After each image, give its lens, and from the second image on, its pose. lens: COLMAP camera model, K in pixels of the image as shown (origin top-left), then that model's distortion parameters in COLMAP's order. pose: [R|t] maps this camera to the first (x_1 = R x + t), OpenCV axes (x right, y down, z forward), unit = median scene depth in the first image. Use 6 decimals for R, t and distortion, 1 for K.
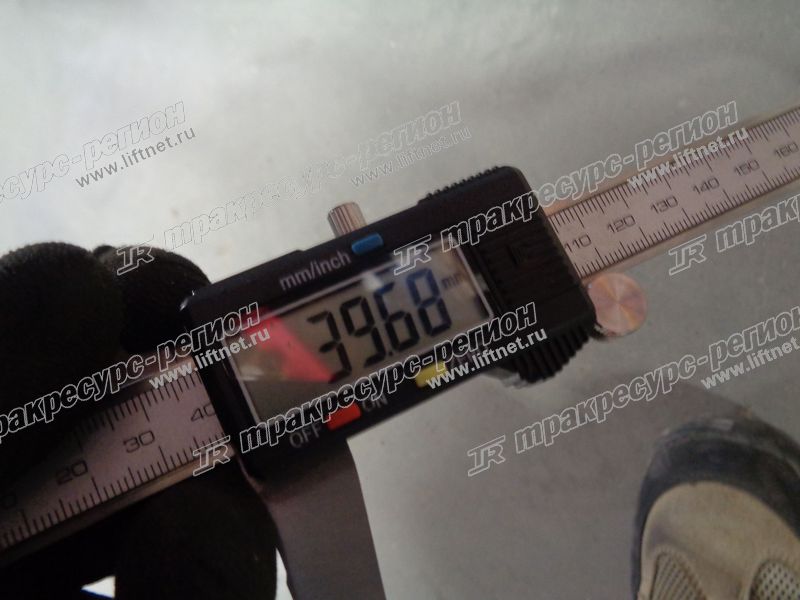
lens RADIAL K [[560.2, 0, 400.0], [0, 560.2, 300.0], [0, 0, 1]] dist [0.005524, 0.001280]
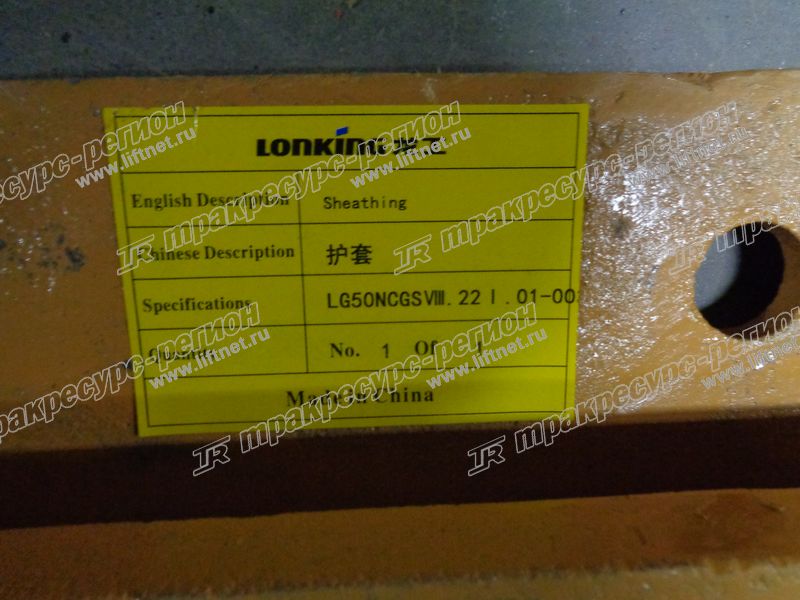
lens RADIAL K [[560.2, 0, 400.0], [0, 560.2, 300.0], [0, 0, 1]] dist [0.005524, 0.001280]
pose [[0.999977, 0.000005, -0.006791, 0.497429], [-0.000008, 1.000000, -0.000459, 0.000396], [0.006791, 0.000459, 0.999977, 0.001712]]
